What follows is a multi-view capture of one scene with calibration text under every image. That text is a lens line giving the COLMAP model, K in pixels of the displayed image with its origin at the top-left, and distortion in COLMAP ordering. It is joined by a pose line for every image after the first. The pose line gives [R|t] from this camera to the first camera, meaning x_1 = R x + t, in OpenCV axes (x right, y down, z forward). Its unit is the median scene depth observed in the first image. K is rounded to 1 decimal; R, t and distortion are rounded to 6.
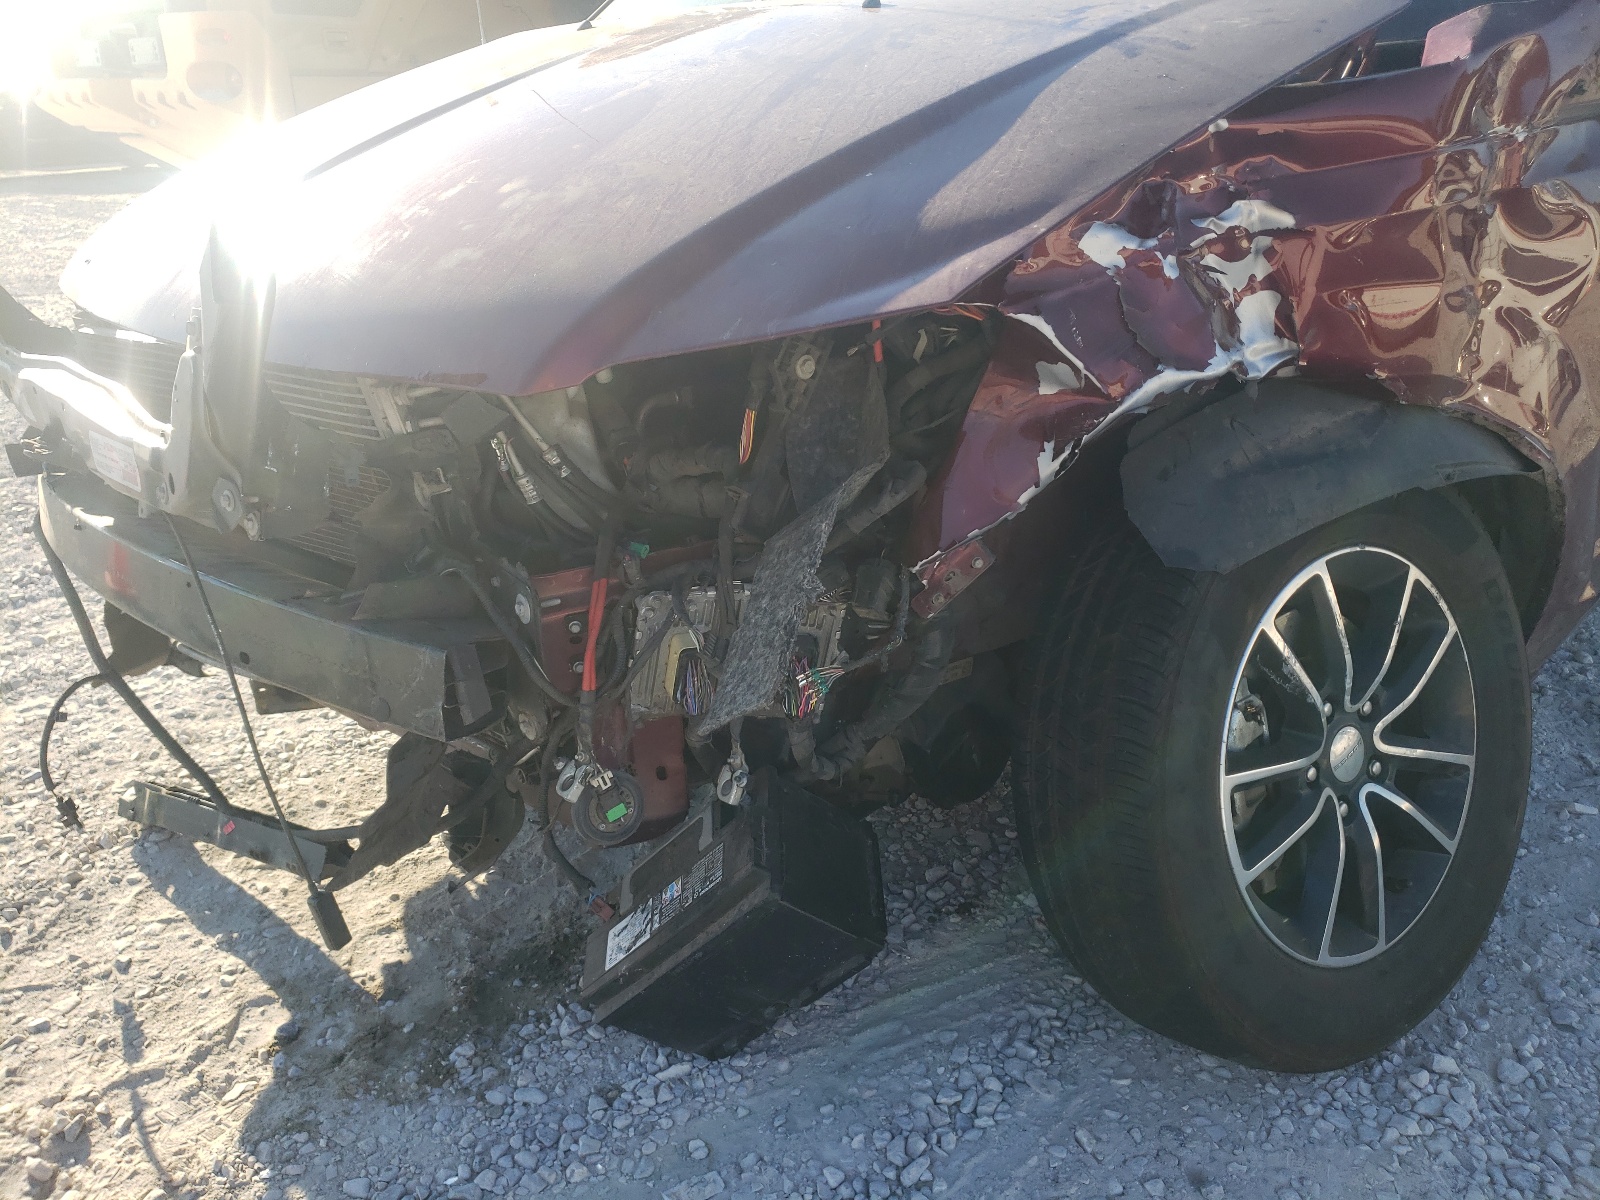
lens RADIAL K [[1274.4, 0, 795.5], [0, 1274.4, 494.8], [0, 0, 1]] dist [0.073366, -0.067481]
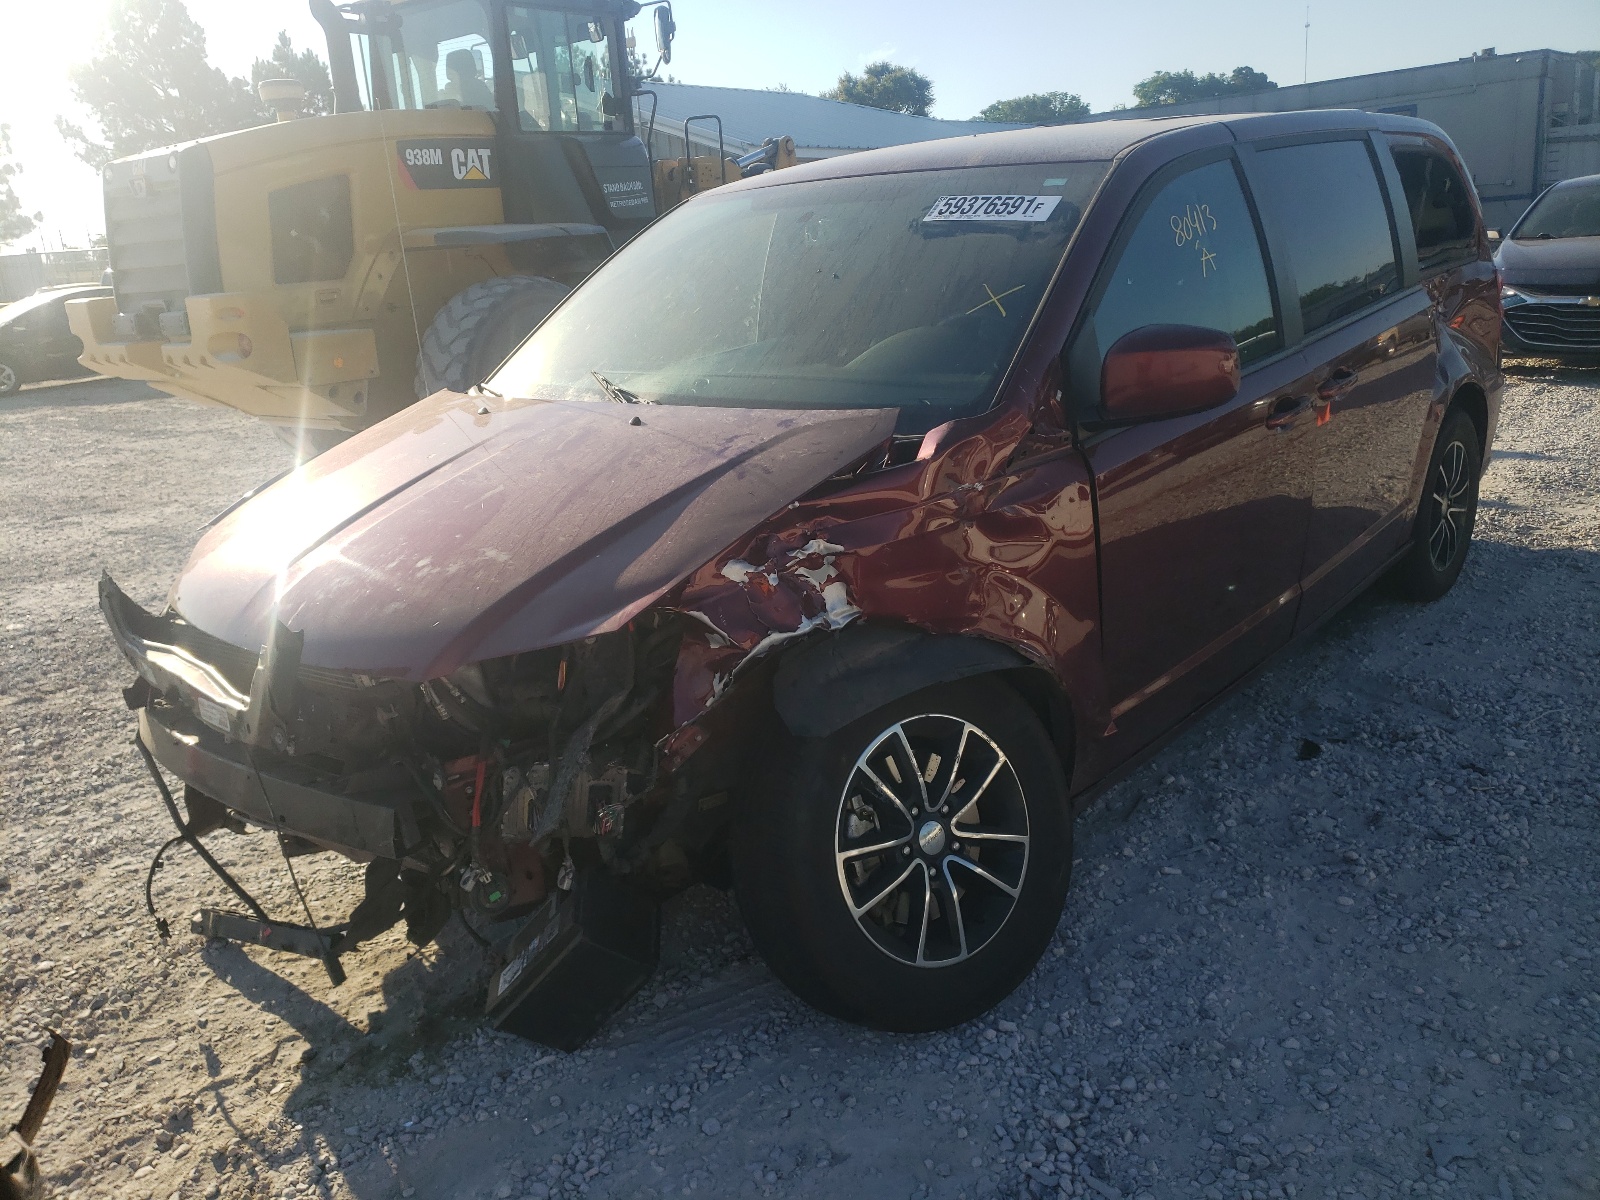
lens RADIAL K [[1274.4, 0, 795.5], [0, 1274.4, 494.8], [0, 0, 1]] dist [0.073366, -0.067481]
pose [[0.998526, -0.053967, 0.005739, 0.260012], [0.054270, 0.993437, -0.100686, -0.088749], [-0.000267, 0.100849, 0.994902, -0.727401]]
